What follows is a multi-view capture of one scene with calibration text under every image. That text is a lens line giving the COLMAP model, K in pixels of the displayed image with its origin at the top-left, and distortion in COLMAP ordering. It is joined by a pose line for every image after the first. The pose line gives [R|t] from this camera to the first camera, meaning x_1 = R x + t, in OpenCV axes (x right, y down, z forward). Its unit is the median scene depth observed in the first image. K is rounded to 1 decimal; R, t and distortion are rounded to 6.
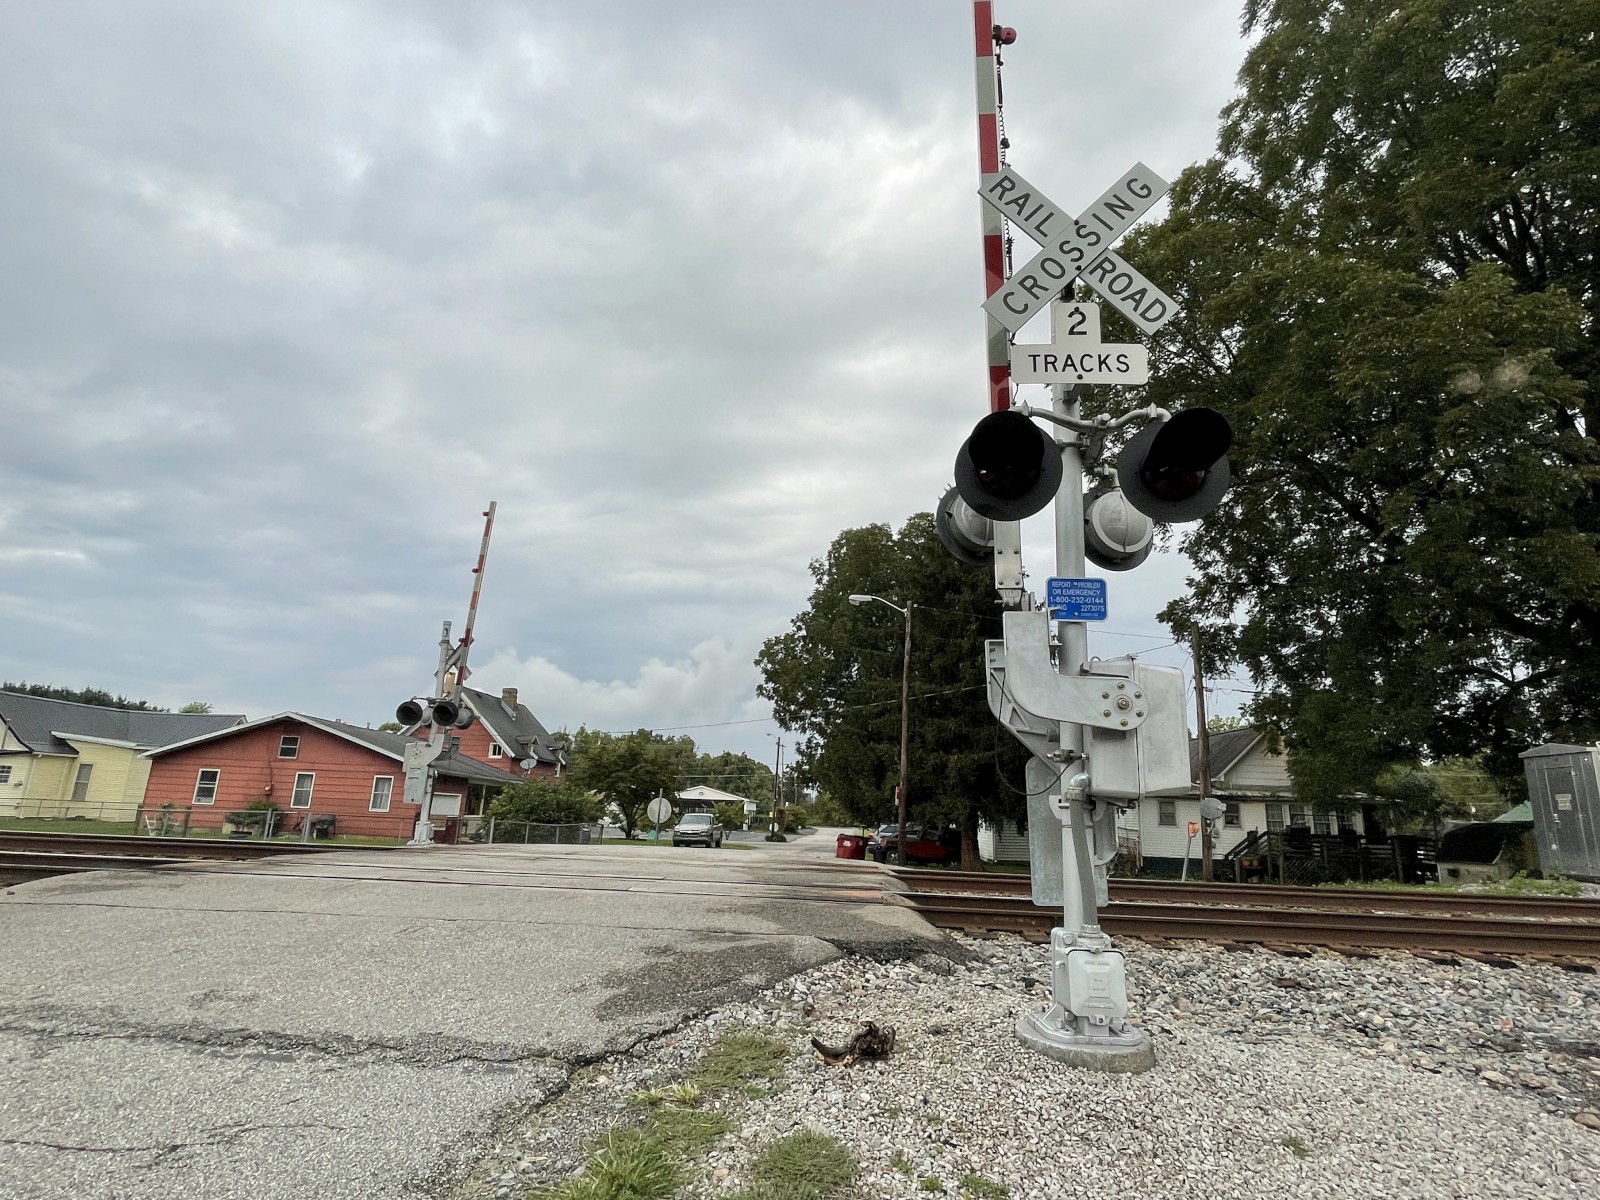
lens RADIAL K [[858.8, 0, 799.4], [0, 858.8, 597.1], [0, 0, 1]] dist [-0.000578, -0.001144]
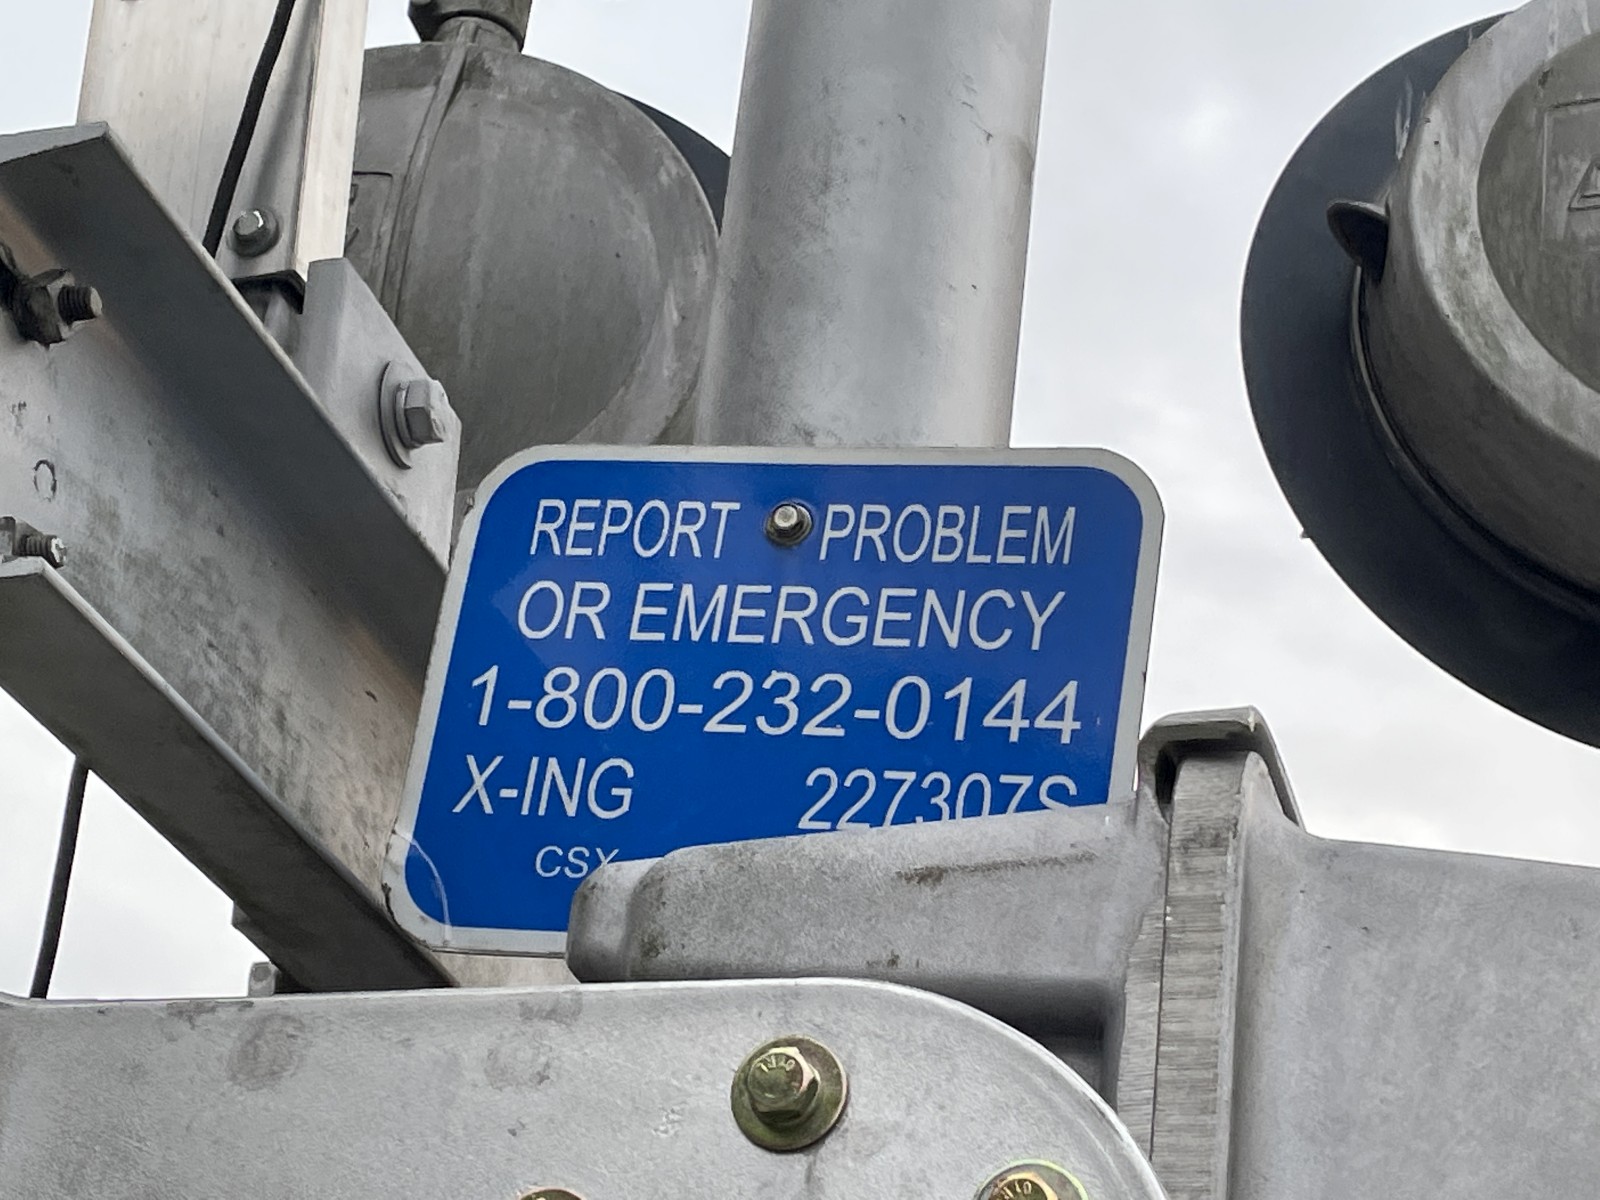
lens RADIAL K [[3508.6, 0, 800.0], [0, 3508.6, 600.0], [0, 0, 1]] dist [0.119588, -0.322494]
pose [[0.977446, 0.015318, -0.210631, 0.093513], [-0.060280, 0.976110, -0.208746, 0.014703], [0.202402, 0.216735, 0.955018, 0.162195]]
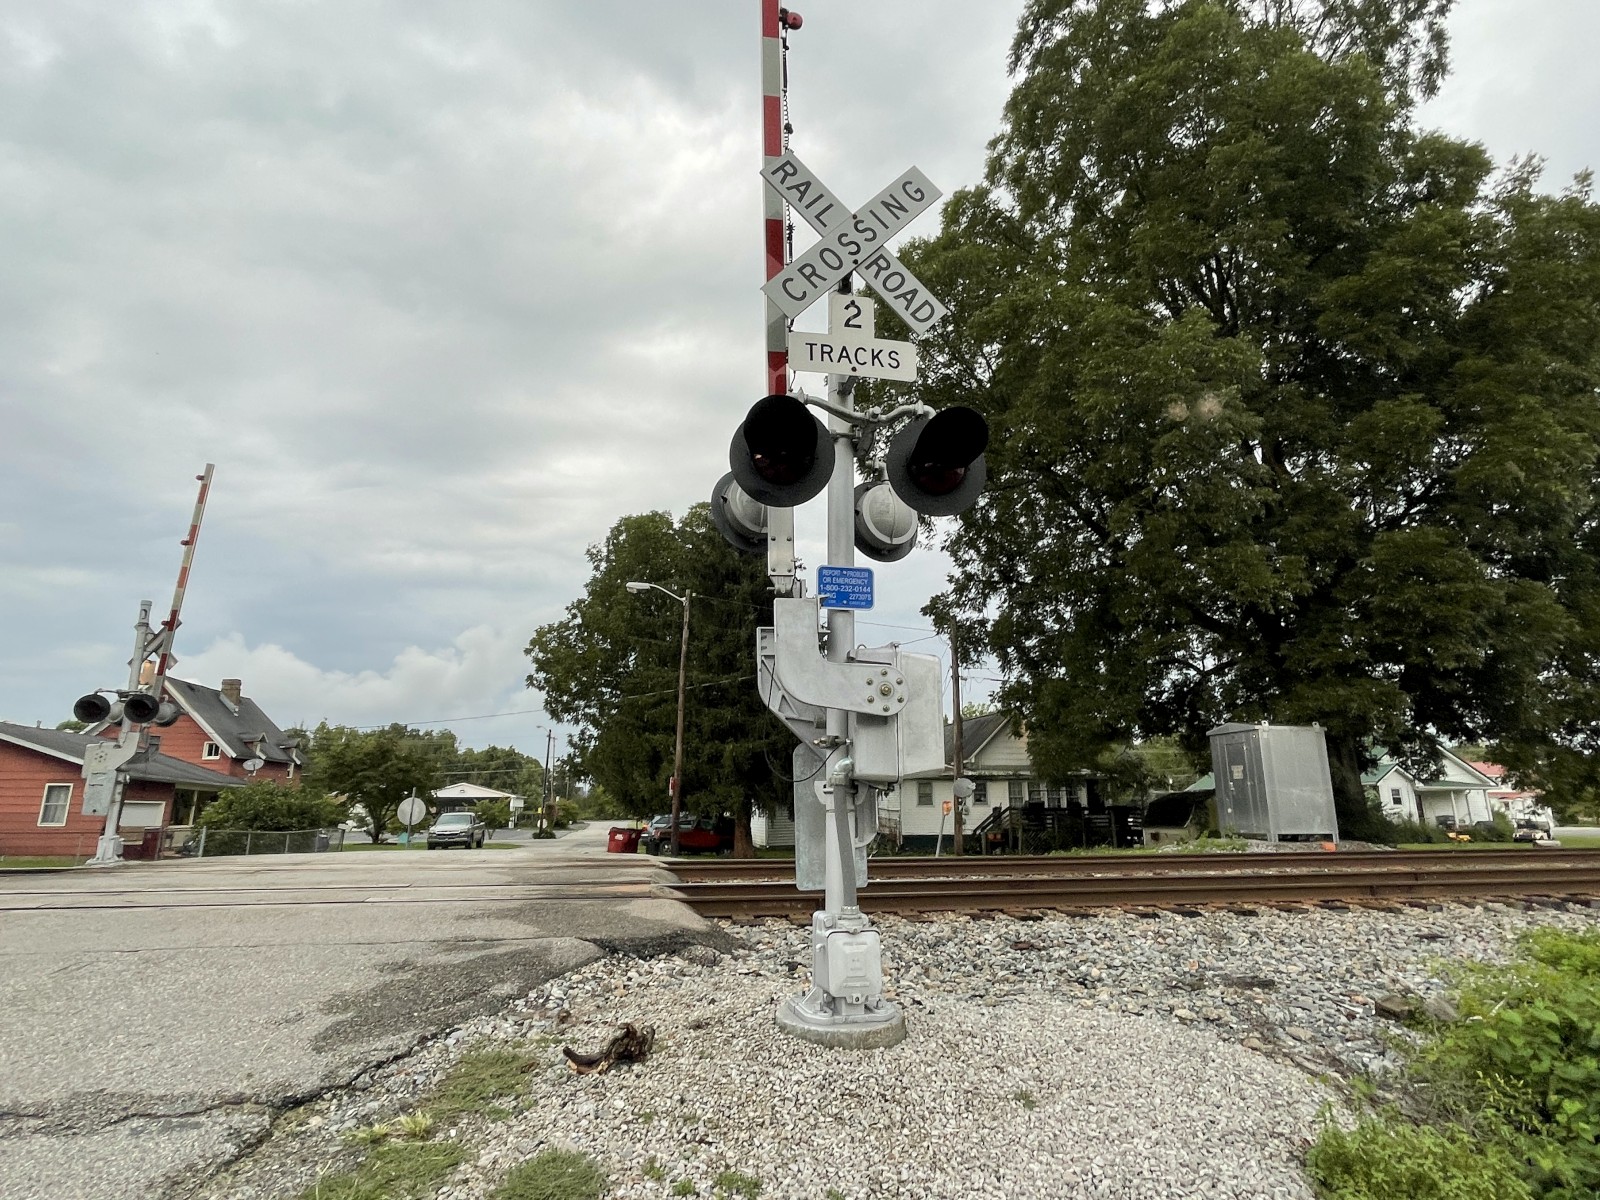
lens RADIAL K [[861.9, 0, 801.2], [0, 861.9, 598.0], [0, 0, 1]] dist [-0.000127, -0.001520]
pose [[0.967201, 0.020723, 0.253165, 0.003334], [-0.023990, 0.999664, 0.009824, 0.001360], [-0.252876, -0.015575, 0.967373, 0.006142]]
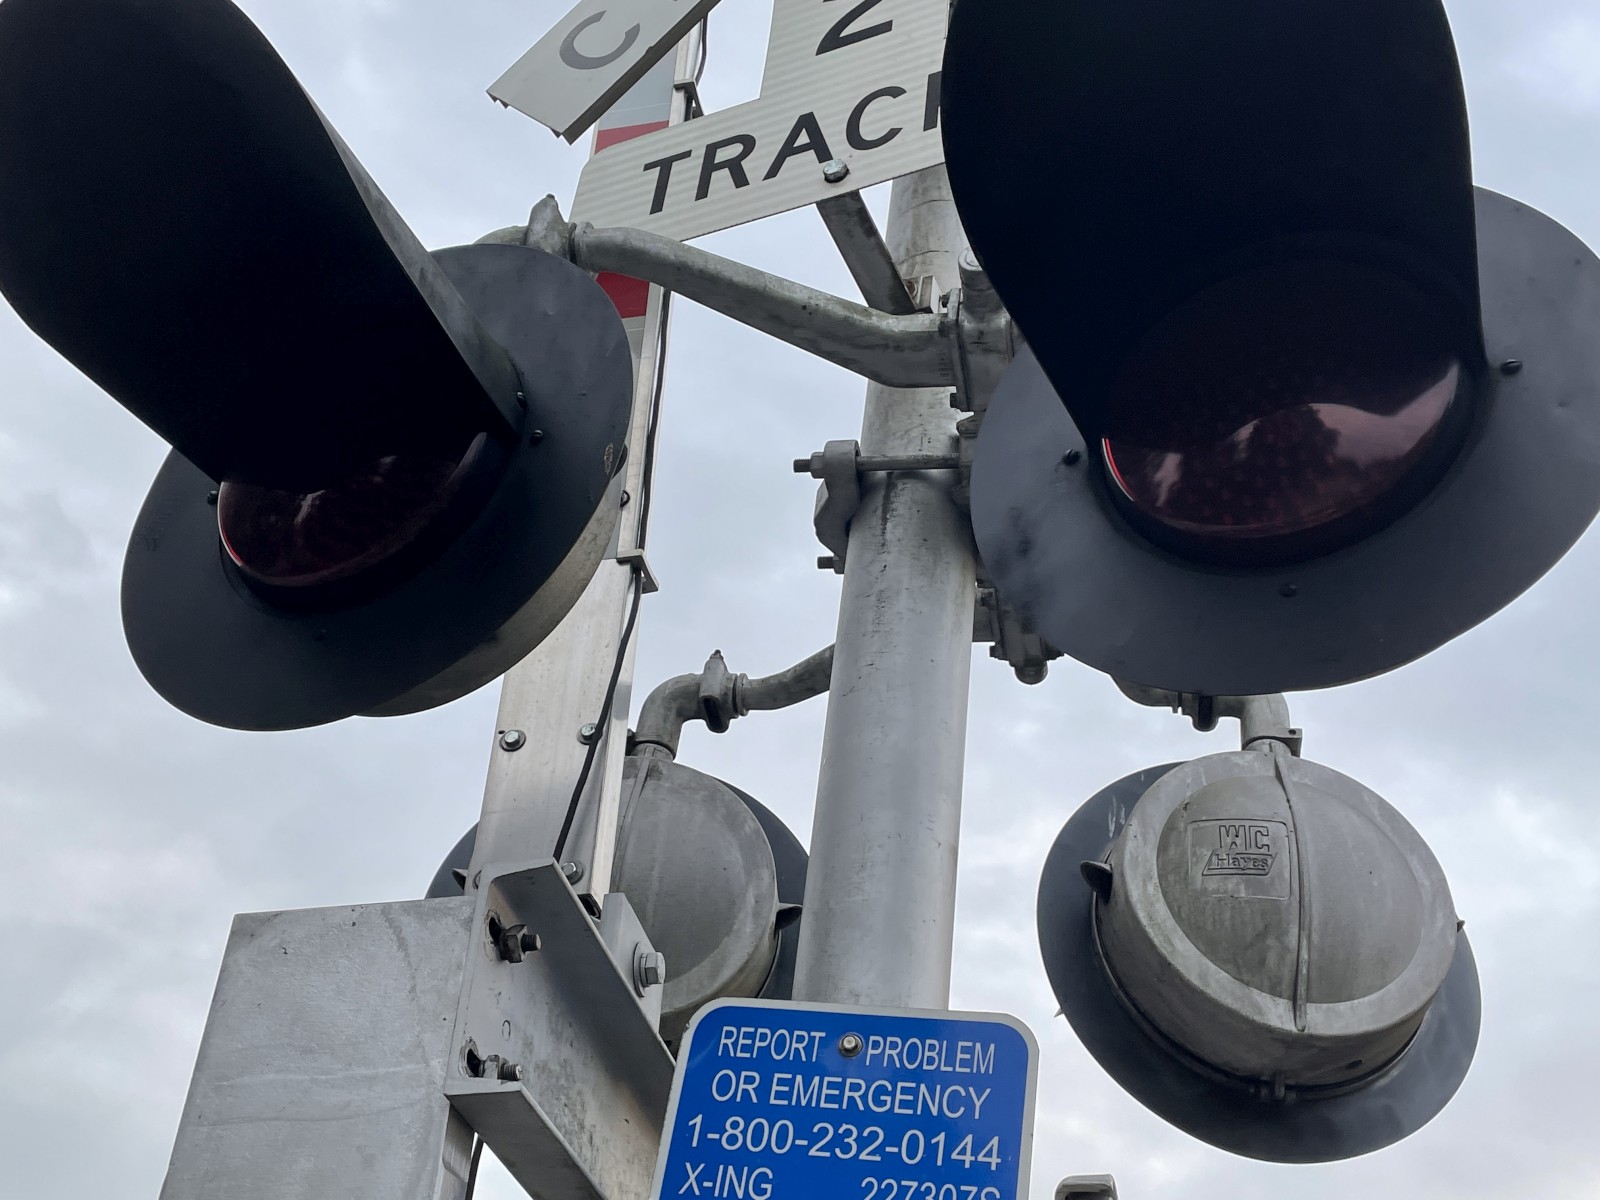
lens RADIAL K [[1822.7, 0, 800.0], [0, 1822.7, 600.0], [0, 0, 1]] dist [0.128057, -0.321295]
pose [[0.986329, 0.013739, -0.164215, 0.087707], [-0.079036, 0.913861, -0.398260, 0.011400], [0.144598, 0.405795, 0.902453, 0.153444]]
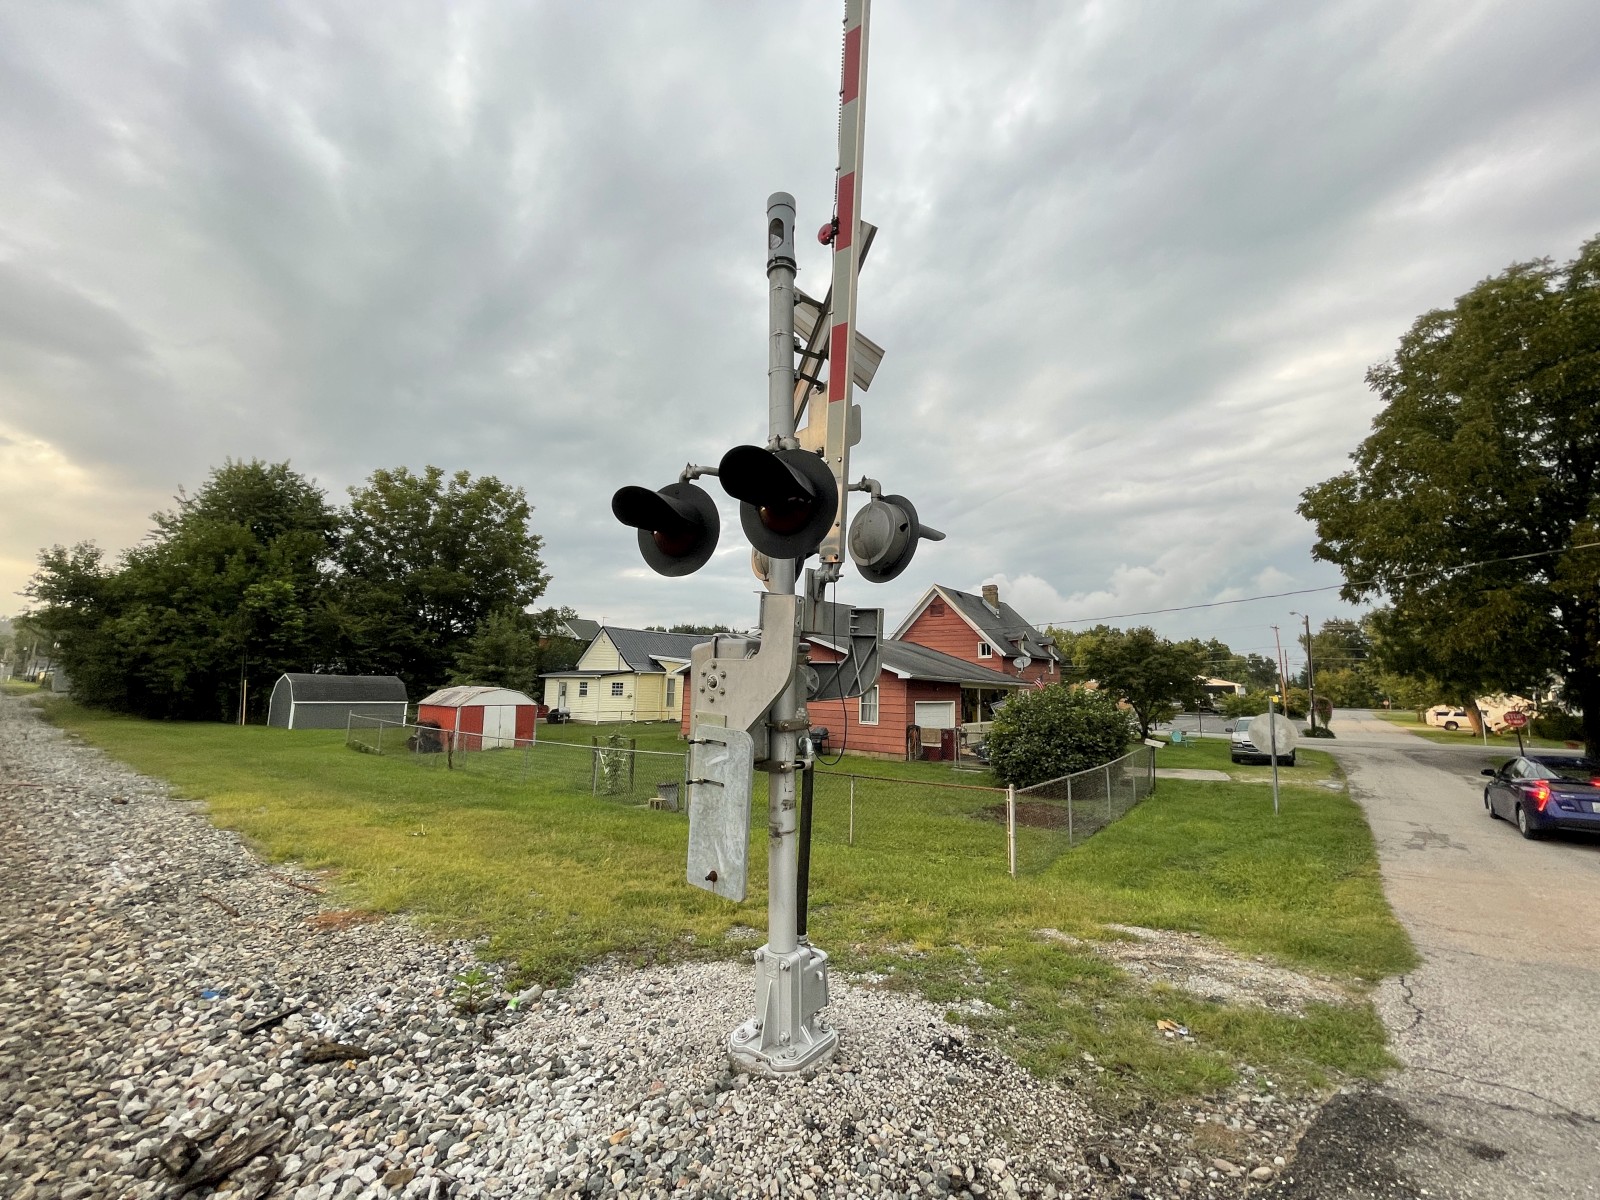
lens RADIAL K [[644.1, 0, 804.8], [0, 644.1, 601.8], [0, 0, 1]] dist [-0.002289, -0.000511]
pose [[0.823285, -0.097737, -0.559151, -0.299237], [0.155690, 0.986168, 0.056857, 0.143844], [0.545860, -0.133864, 0.827114, 0.813341]]
